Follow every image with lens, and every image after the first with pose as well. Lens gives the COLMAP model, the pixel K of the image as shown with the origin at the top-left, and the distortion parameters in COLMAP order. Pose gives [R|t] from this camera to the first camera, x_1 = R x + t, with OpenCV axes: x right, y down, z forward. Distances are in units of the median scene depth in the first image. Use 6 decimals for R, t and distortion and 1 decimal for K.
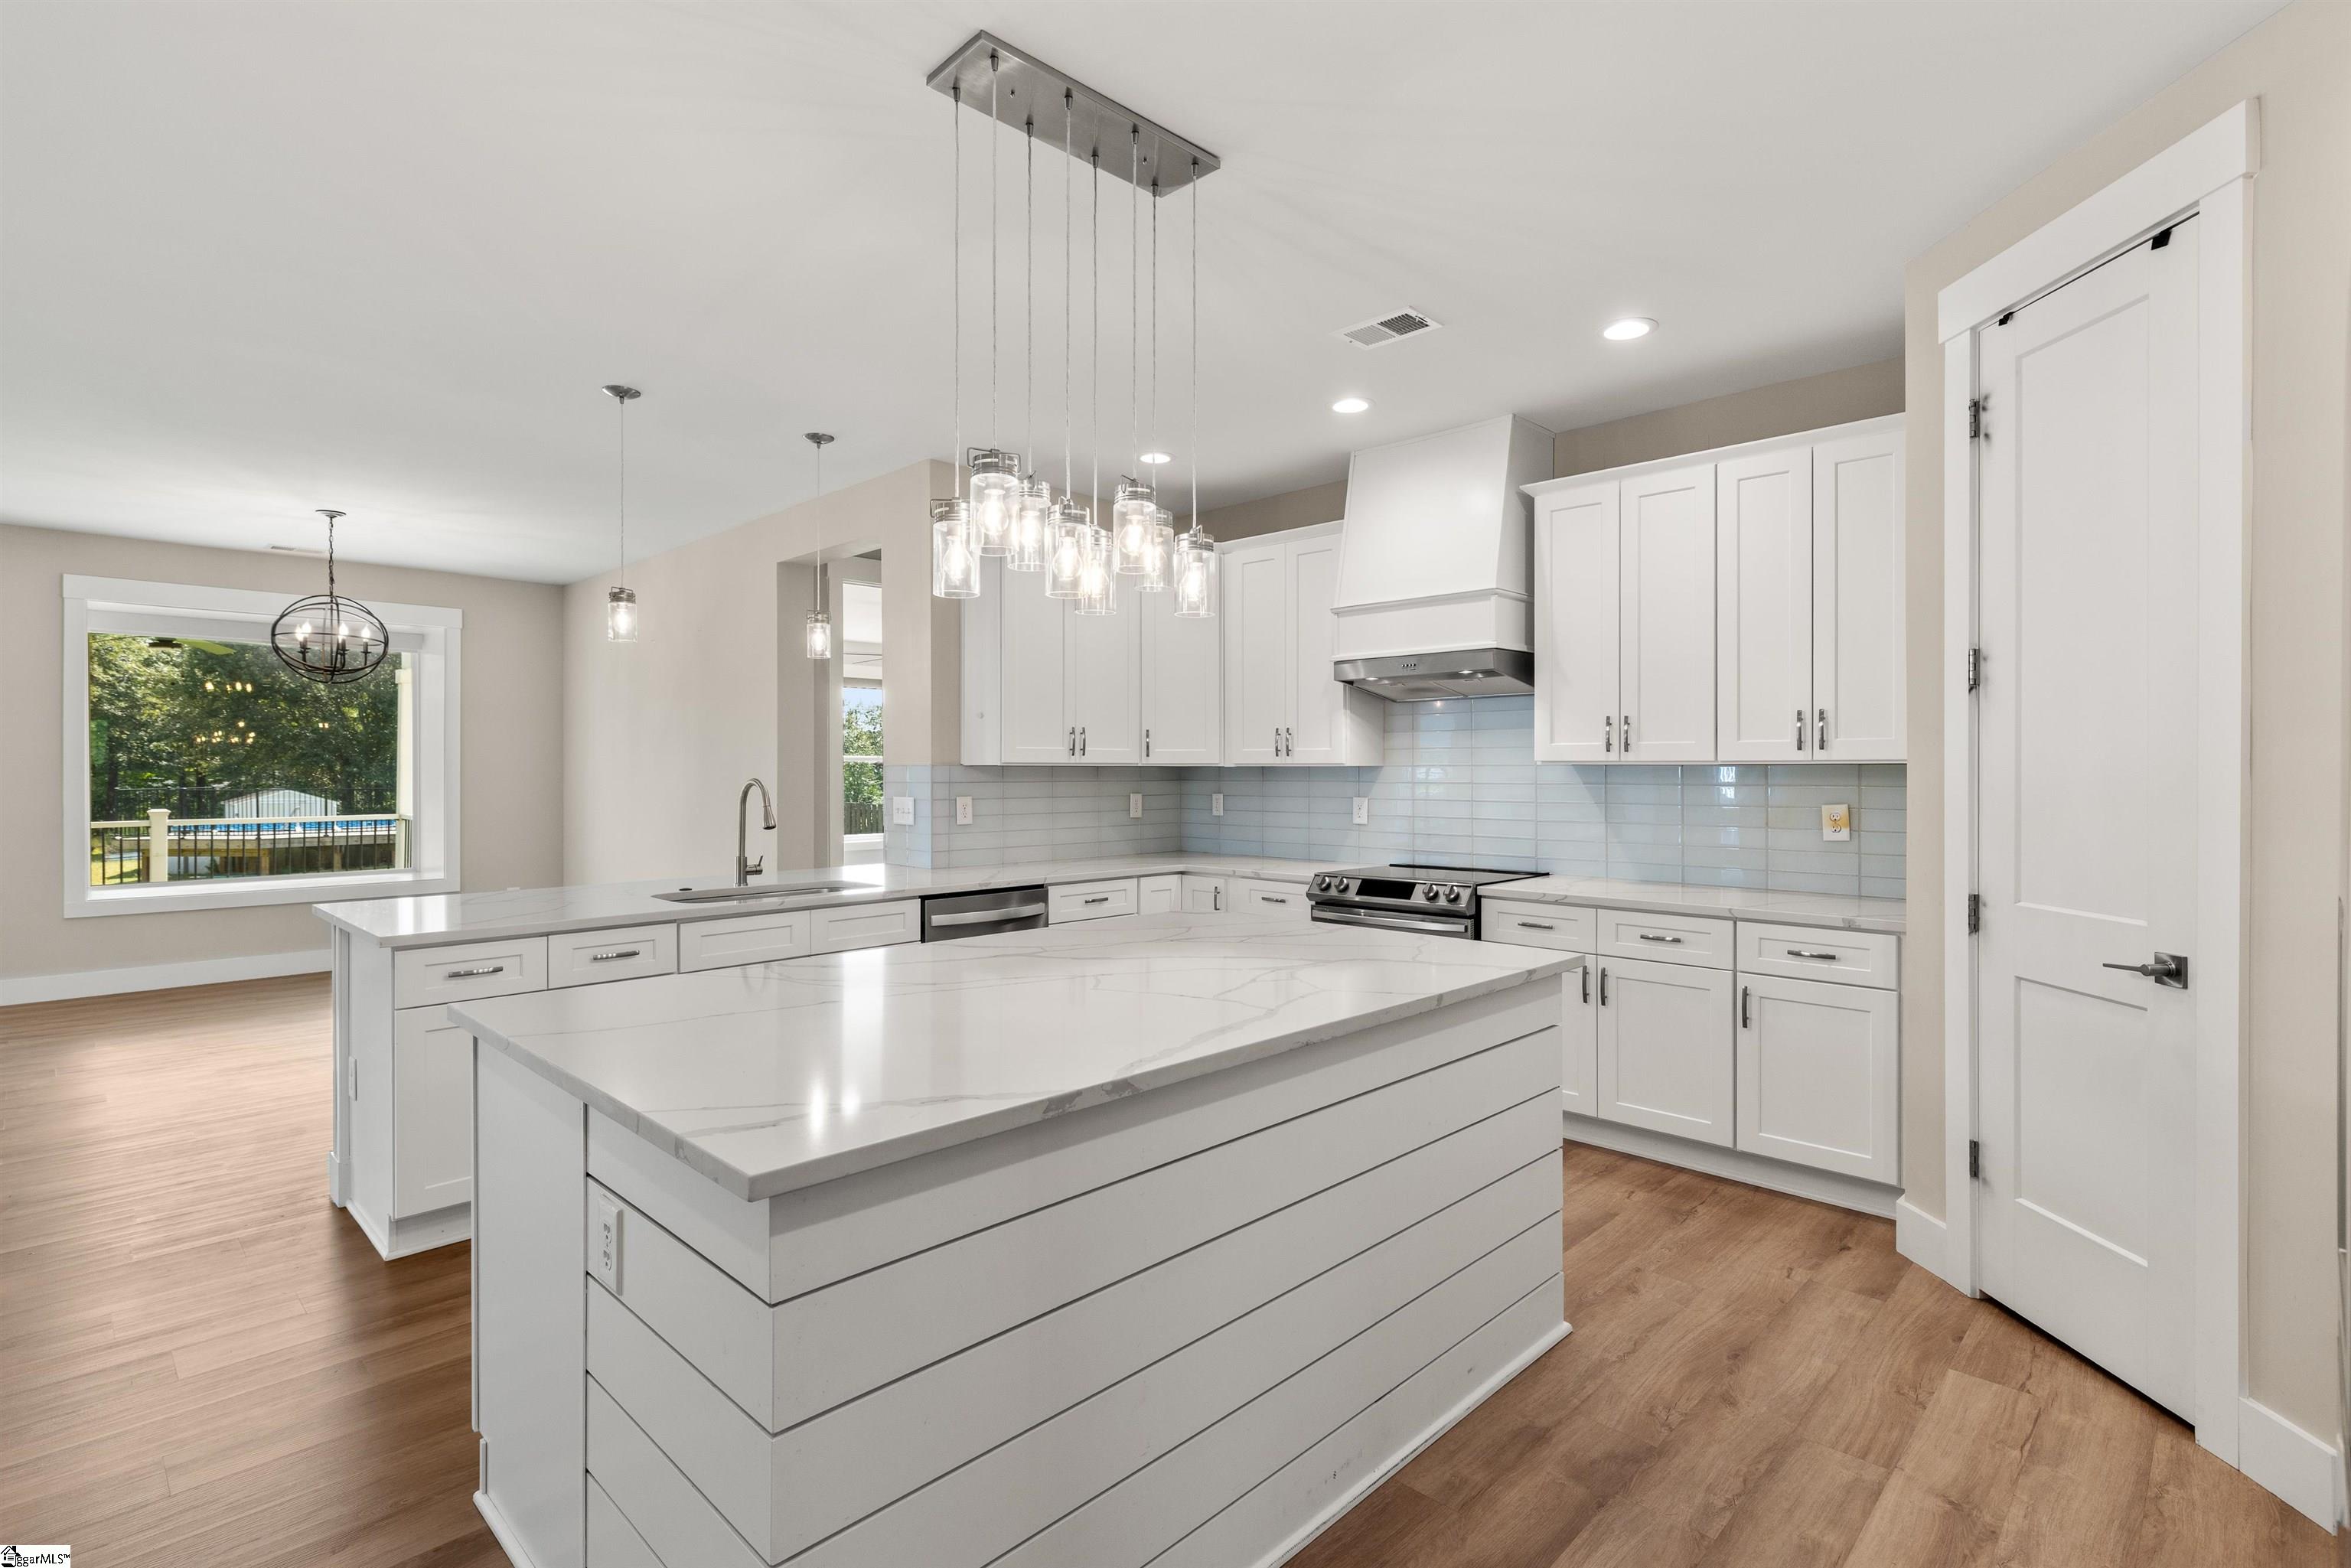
lens RADIAL K [[1107.5, 0, 1189.0], [0, 1107.5, 773.5], [0, 0, 1]] dist [-0.000299, -0.000002]
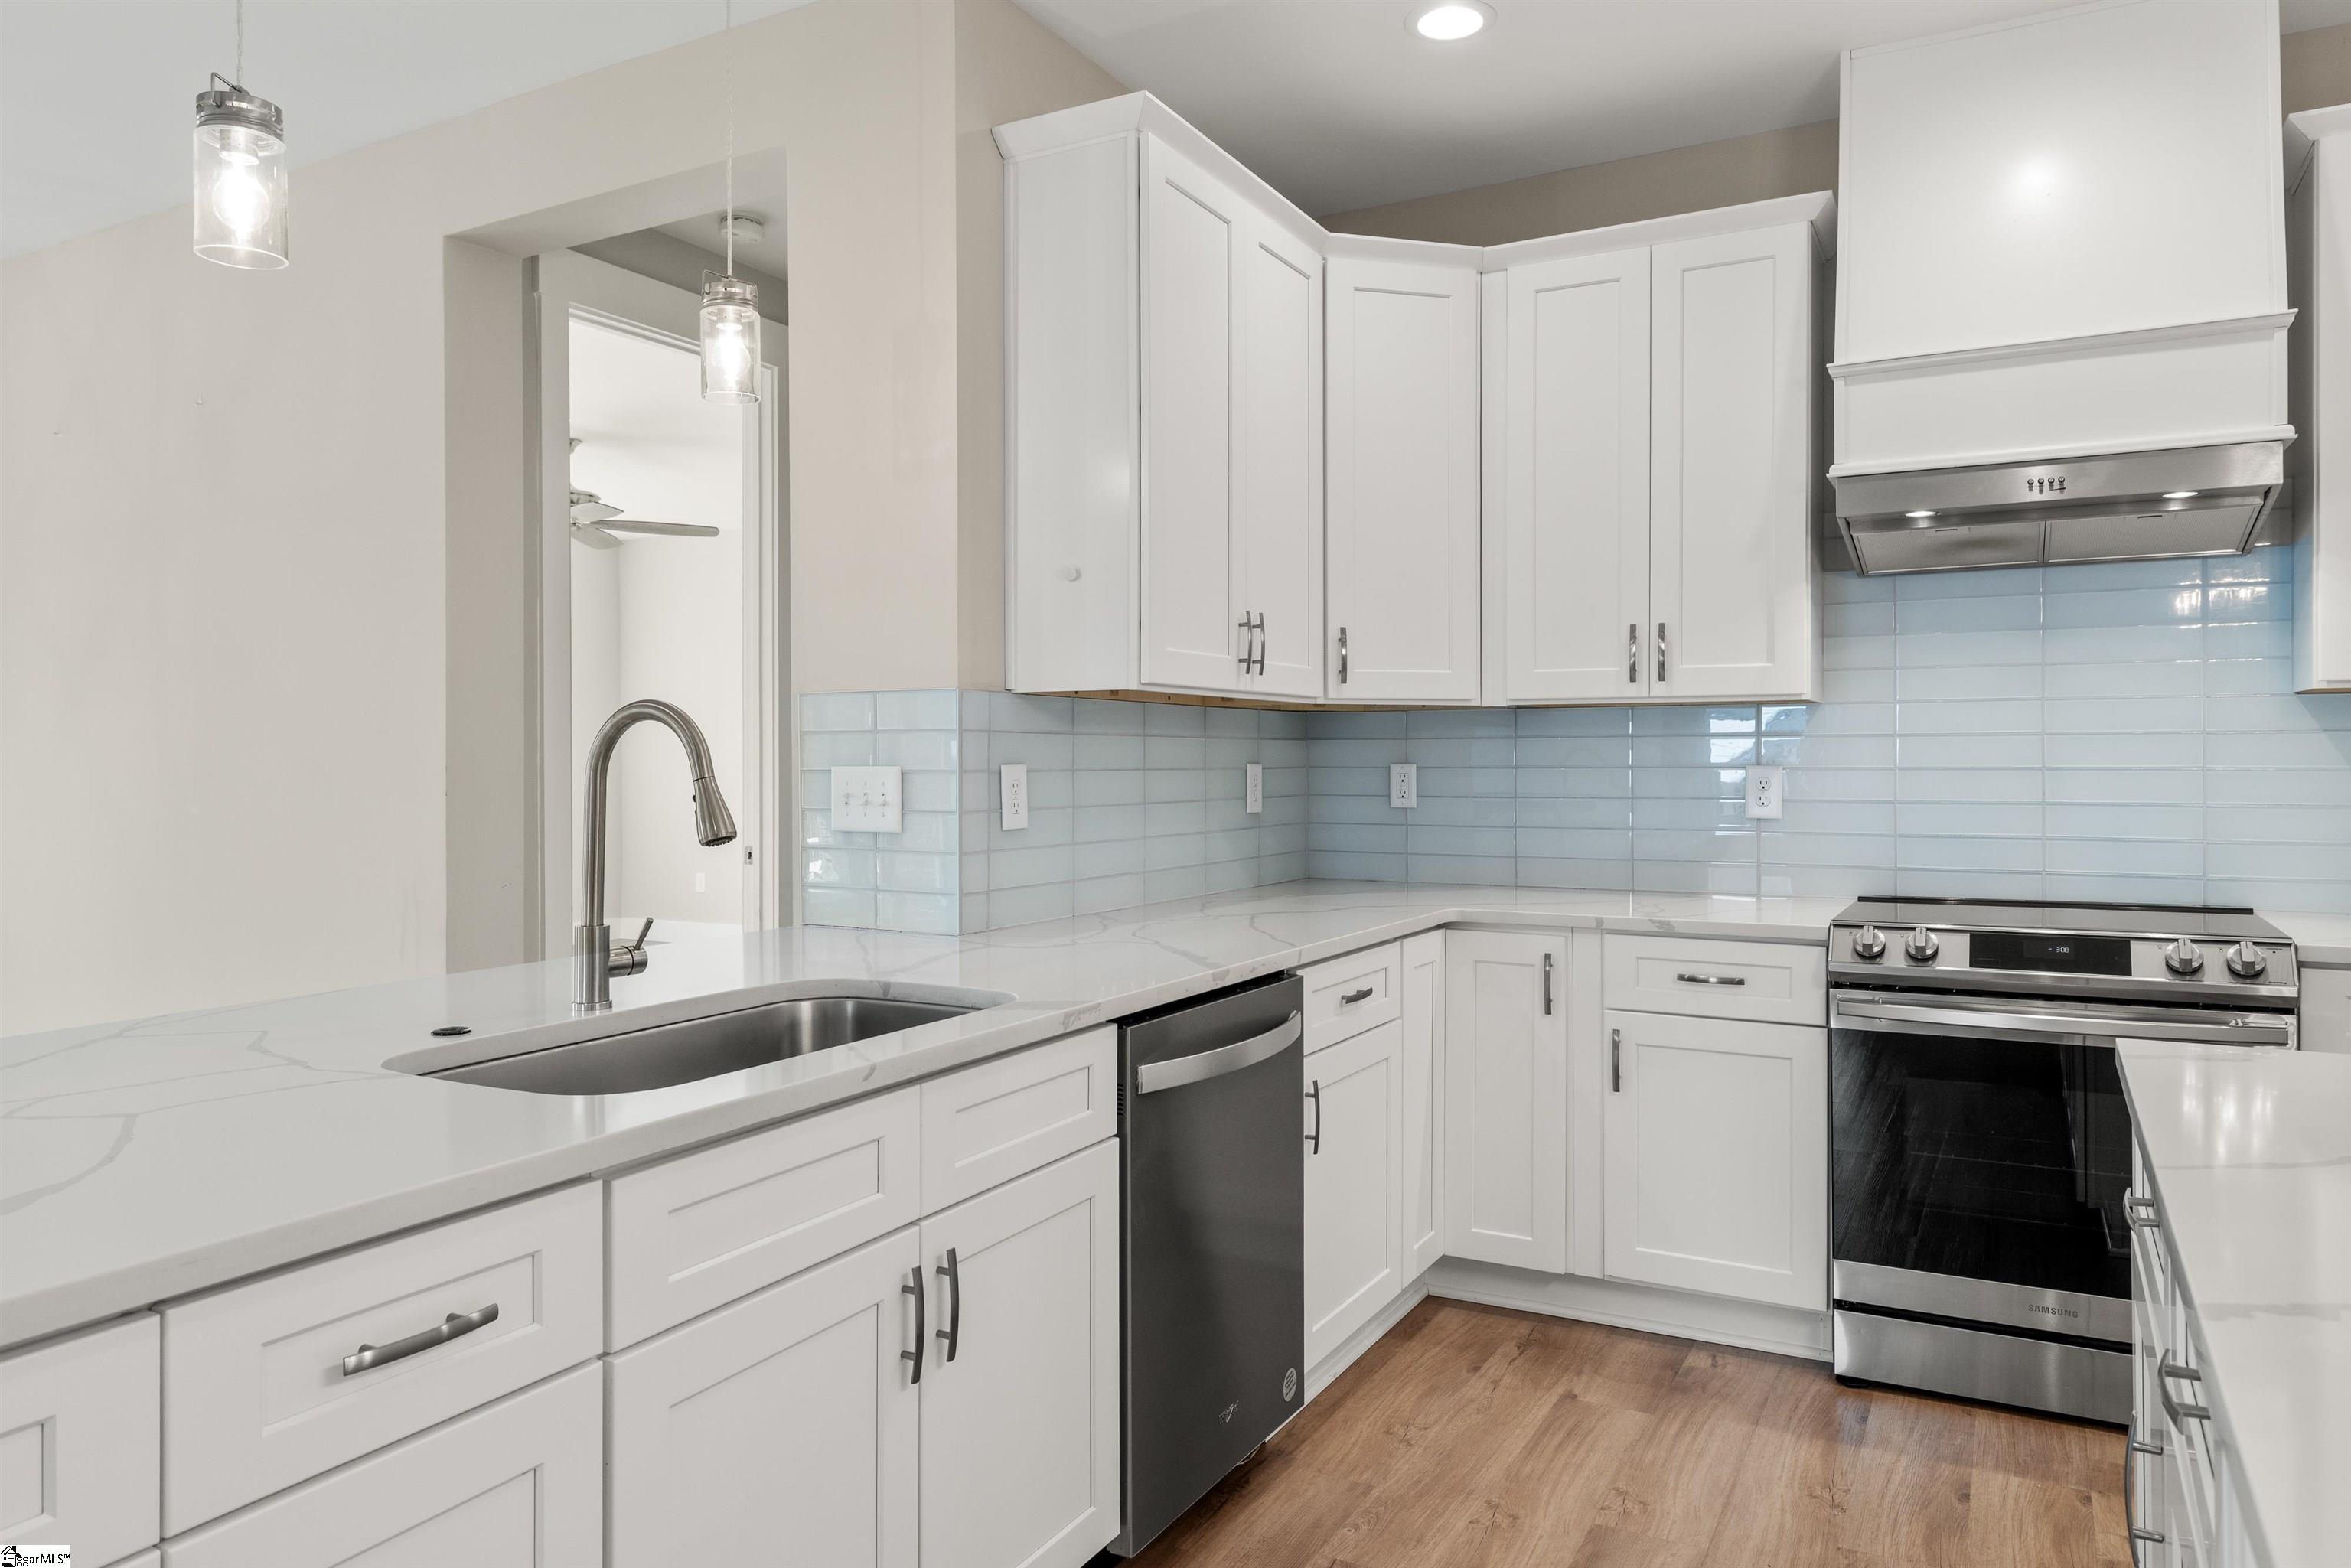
lens RADIAL K [[1527.4, 0, 1188.2], [0, 1527.4, 763.7], [0, 0, 1]] dist [0.031612, -0.041135]
pose [[0.964153, -0.001999, 0.265341, -0.306526], [0.002038, 0.999998, 0.000131, 0.021380], [-0.265341, 0.000415, 0.964155, 0.423355]]
